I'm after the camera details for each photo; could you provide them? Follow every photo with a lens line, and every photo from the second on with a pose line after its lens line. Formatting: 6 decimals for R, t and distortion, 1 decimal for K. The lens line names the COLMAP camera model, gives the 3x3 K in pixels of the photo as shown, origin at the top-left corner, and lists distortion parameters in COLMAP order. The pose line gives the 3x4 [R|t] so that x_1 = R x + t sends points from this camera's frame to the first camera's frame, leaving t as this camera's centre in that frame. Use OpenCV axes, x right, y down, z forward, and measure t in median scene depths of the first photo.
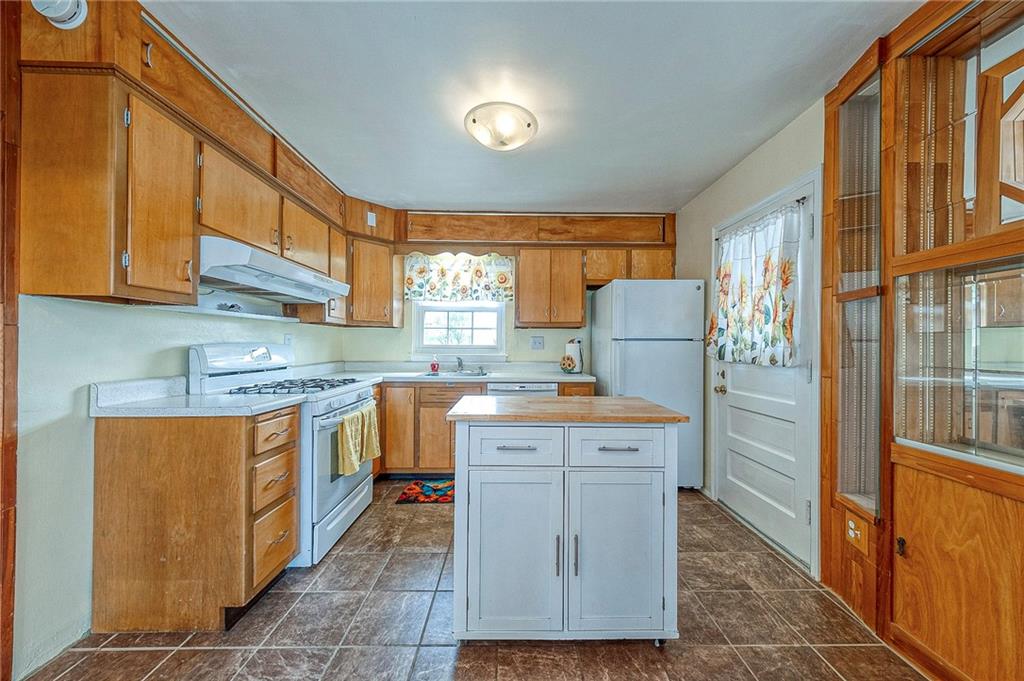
lens RADIAL K [[352.0, 0, 516.4], [0, 352.0, 343.9], [0, 0, 1]] dist [0.012411, -0.000007]
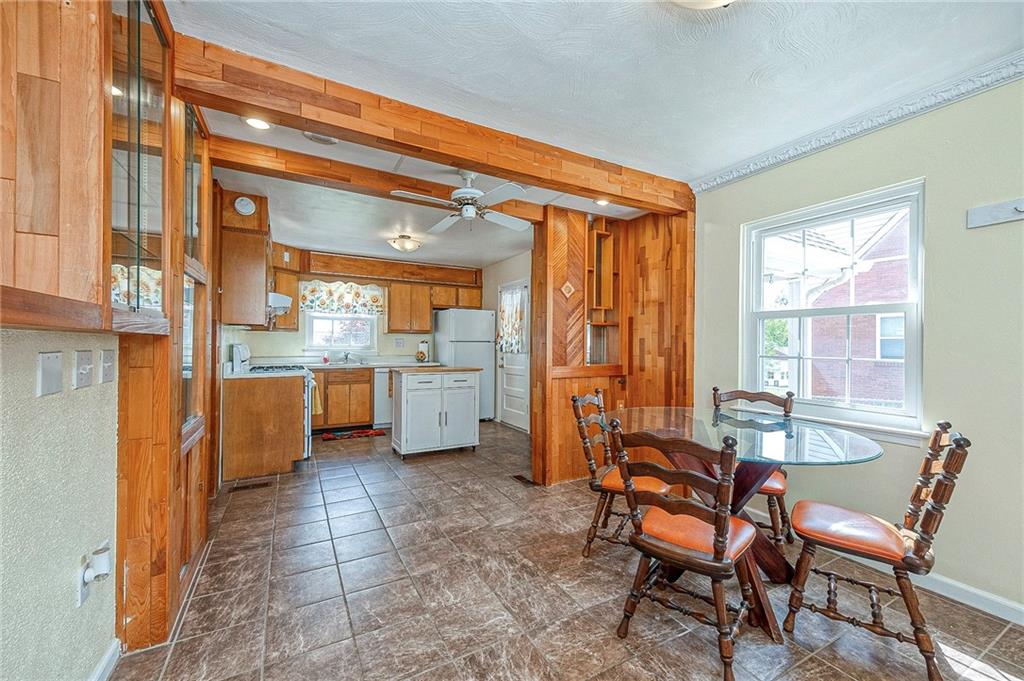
lens RADIAL K [[398.5, 0, 509.8], [0, 398.5, 343.1], [0, 0, 1]] dist [0.000843, 0.000059]
pose [[0.890458, -0.000532, 0.455065, -0.356128], [-0.000407, 0.999998, 0.001967, -0.006515], [-0.455065, -0.001937, 0.890456, -0.893772]]
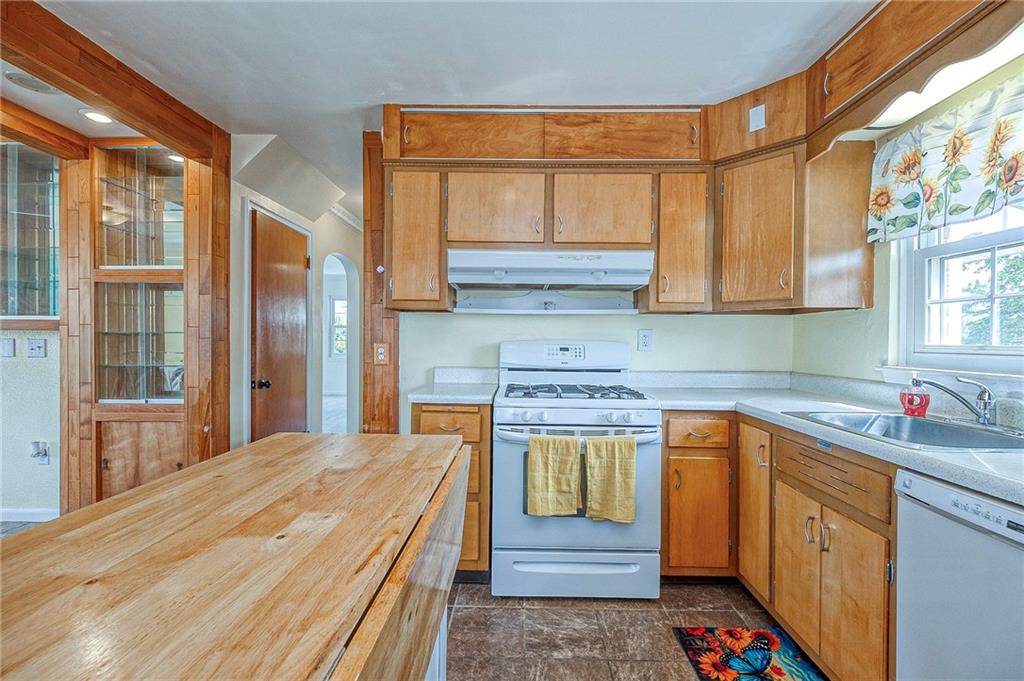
lens RADIAL K [[437.5, 0, 513.3], [0, 437.5, 343.2], [0, 0, 1]] dist [0.000768, 0.000102]
pose [[-0.034832, -0.001293, -0.999392, 0.311045], [-0.006913, 0.999976, -0.001053, 0.005734], [0.999369, 0.006872, -0.034840, 0.677579]]
